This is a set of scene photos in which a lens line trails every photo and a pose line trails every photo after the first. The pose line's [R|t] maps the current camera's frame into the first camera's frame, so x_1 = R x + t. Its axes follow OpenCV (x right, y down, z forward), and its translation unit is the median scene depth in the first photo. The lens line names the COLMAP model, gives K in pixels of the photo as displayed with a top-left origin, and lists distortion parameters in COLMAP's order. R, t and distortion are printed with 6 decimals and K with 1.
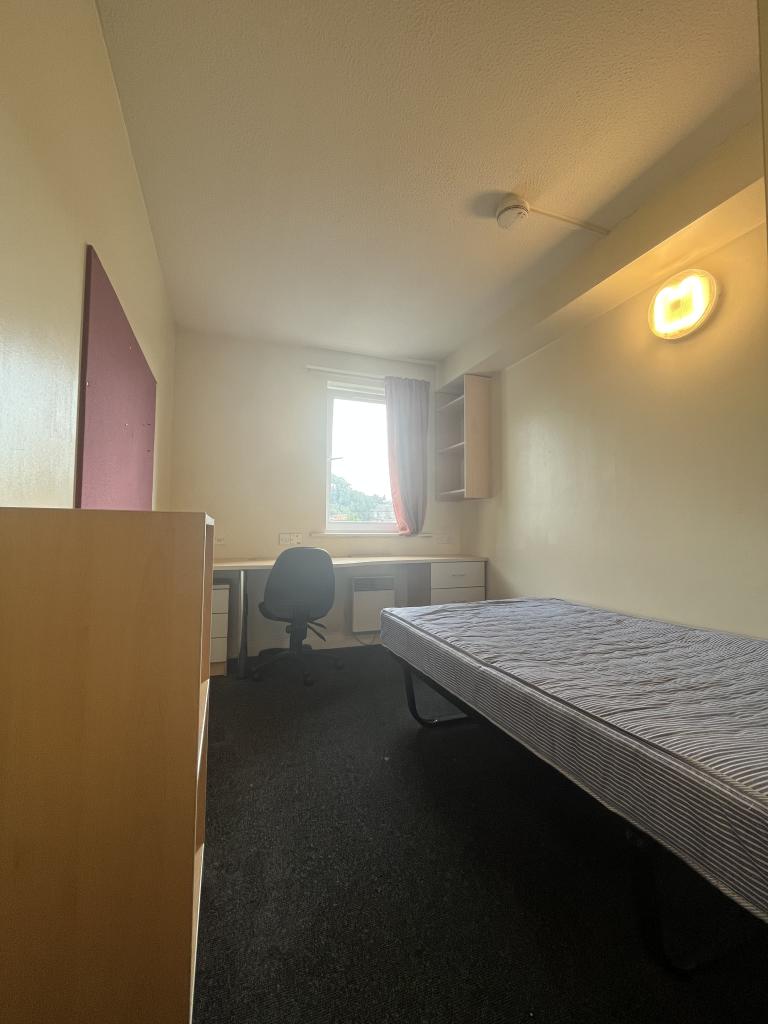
lens RADIAL K [[417.4, 0, 378.7], [0, 417.4, 509.5], [0, 0, 1]] dist [-0.002953, 0.000254]
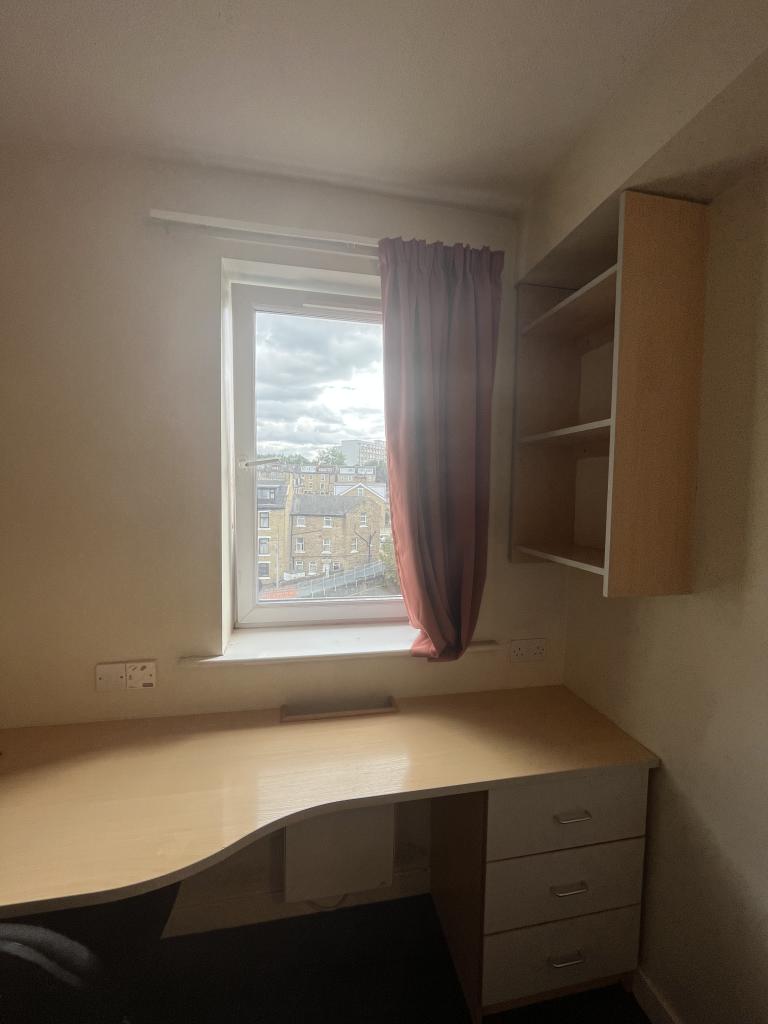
lens RADIAL K [[417.4, 0, 378.7], [0, 417.4, 509.5], [0, 0, 1]] dist [-0.002953, 0.000254]
pose [[0.986755, 0.019778, -0.161008, 0.087260], [-0.004278, 0.995368, 0.096048, -0.126831], [0.162162, -0.094087, 0.982268, 0.672915]]
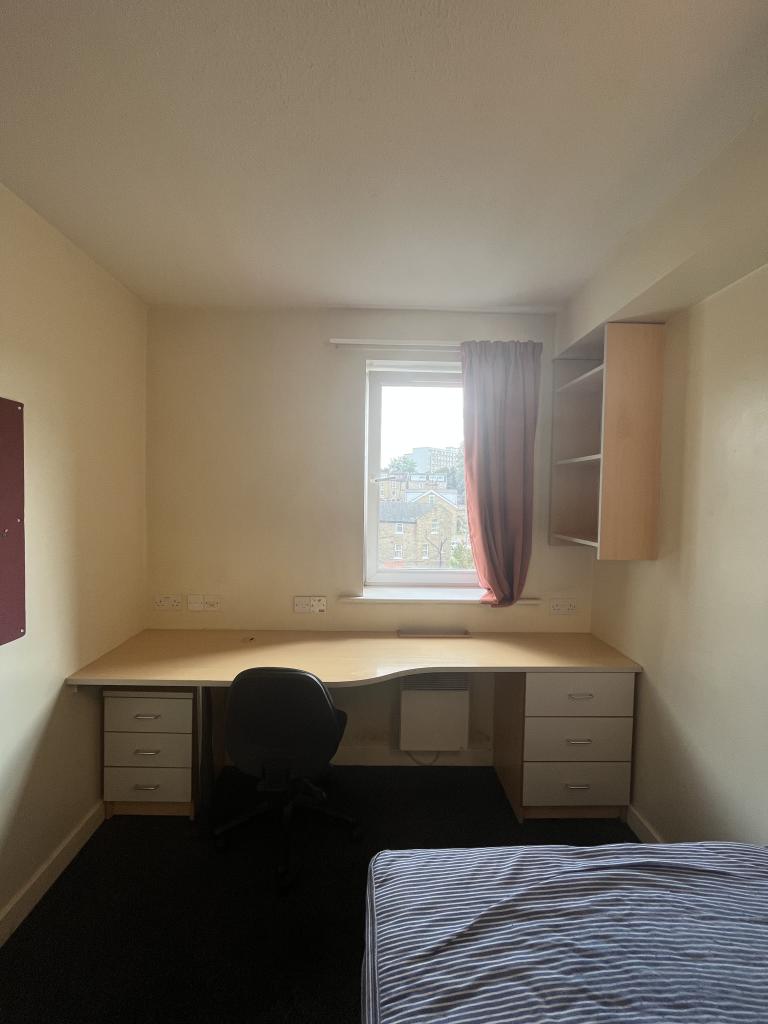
lens RADIAL K [[417.4, 0, 378.7], [0, 417.4, 509.5], [0, 0, 1]] dist [-0.002953, 0.000254]
pose [[0.945650, 0.020750, -0.324523, 0.114207], [0.005298, 0.996846, 0.079178, -0.138858], [0.325142, -0.076594, 0.942558, 0.411713]]
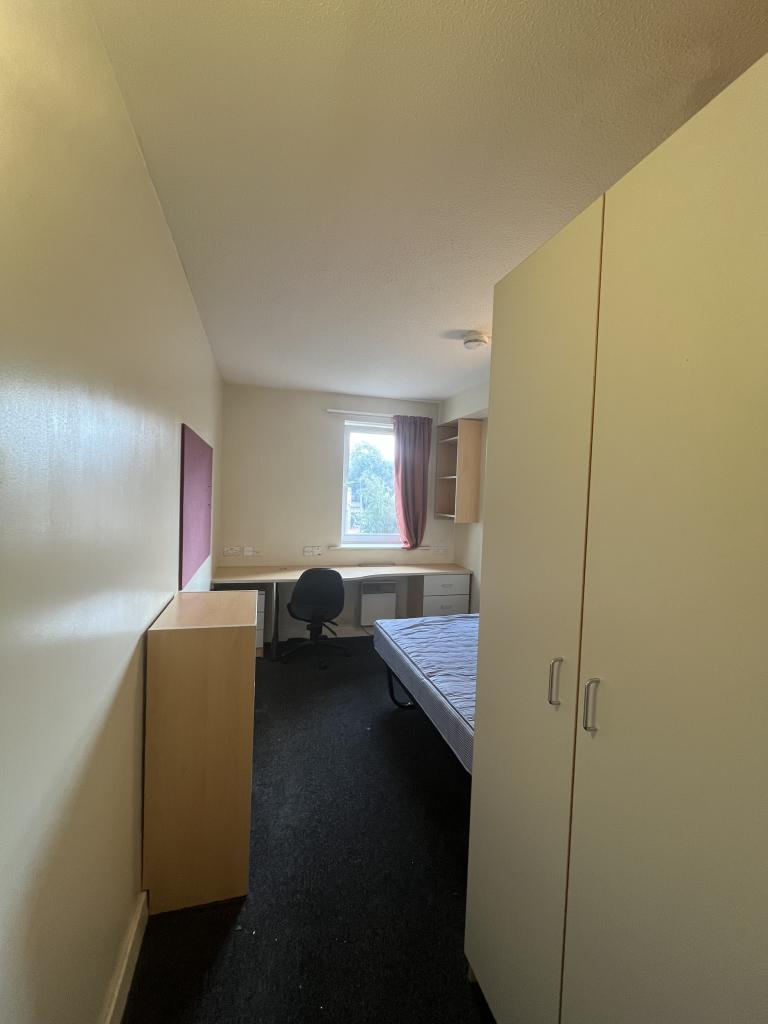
lens RADIAL K [[417.4, 0, 378.7], [0, 417.4, 509.5], [0, 0, 1]] dist [-0.002953, 0.000254]
pose [[0.996732, 0.031240, -0.074488, 0.076485], [-0.025014, 0.996227, 0.083102, -0.165188], [0.076804, -0.080967, 0.993753, -0.222812]]
